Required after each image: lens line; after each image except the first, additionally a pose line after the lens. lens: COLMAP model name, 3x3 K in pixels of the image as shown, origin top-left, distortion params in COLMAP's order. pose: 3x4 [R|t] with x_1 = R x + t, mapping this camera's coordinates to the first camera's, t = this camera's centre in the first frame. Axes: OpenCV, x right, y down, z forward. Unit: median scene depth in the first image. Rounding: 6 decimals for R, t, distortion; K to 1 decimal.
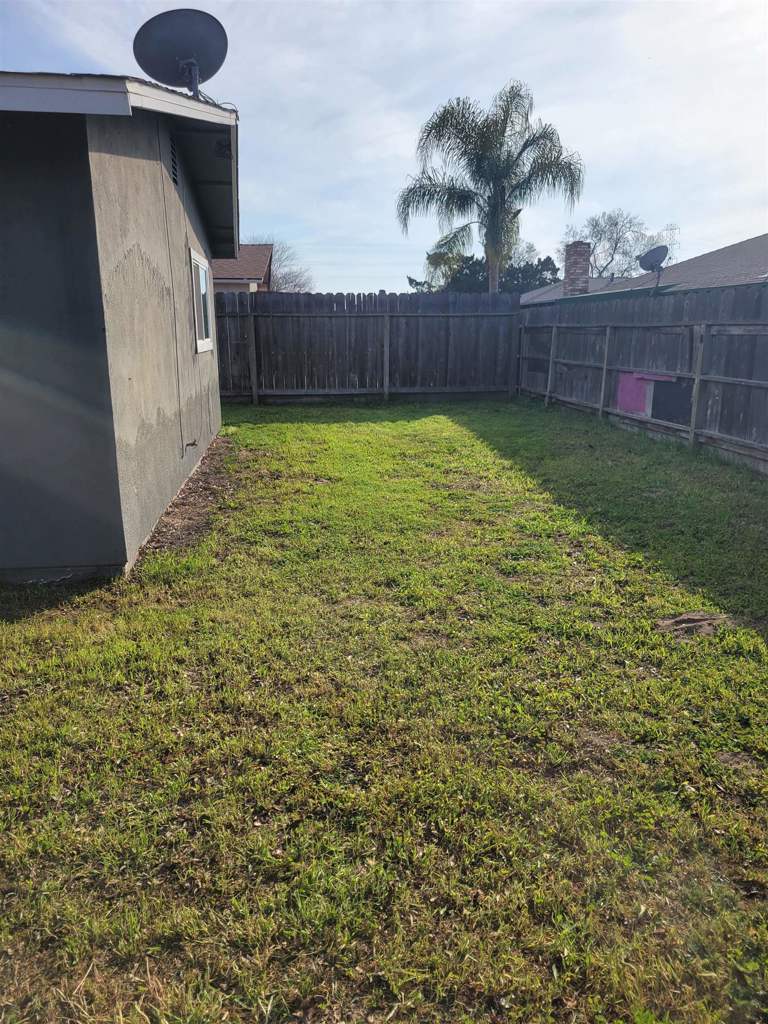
lens RADIAL K [[771.7, 0, 378.5], [0, 771.7, 511.5], [0, 0, 1]] dist [0.051641, -0.026477]
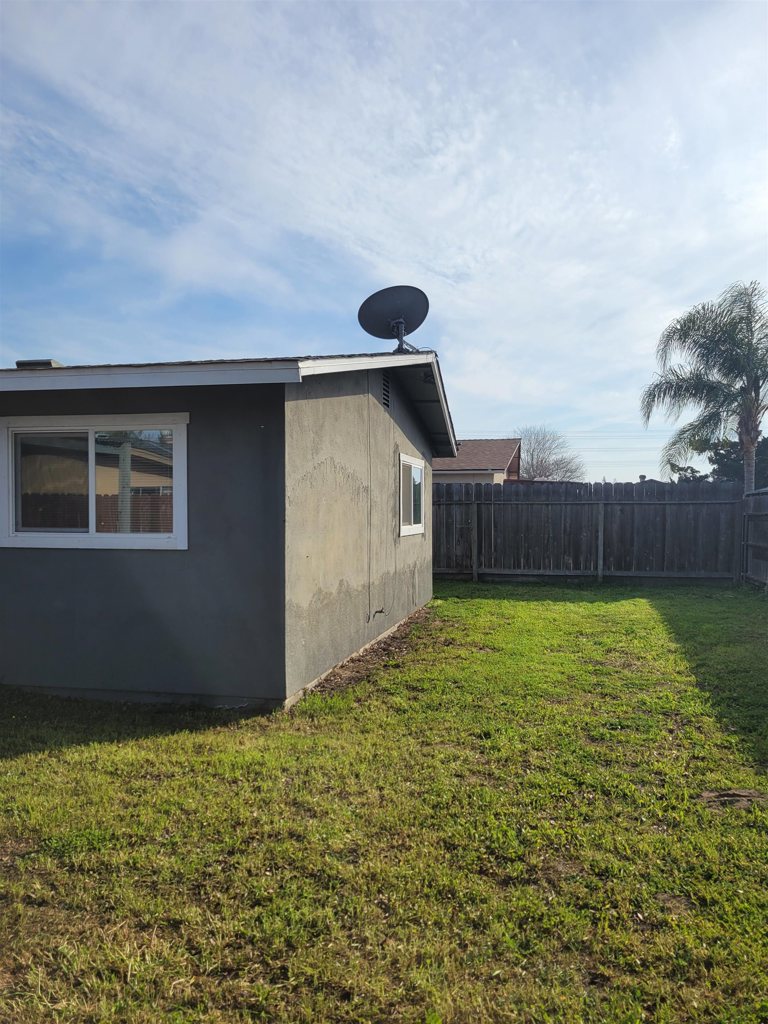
lens RADIAL K [[765.3, 0, 381.5], [0, 765.3, 520.8], [0, 0, 1]] dist [0.047525, -0.003281]
pose [[0.940721, 0.008898, -0.339063, 0.231660], [-0.082332, 0.975749, -0.202820, 0.022393], [0.329036, 0.218713, 0.918640, -0.160912]]
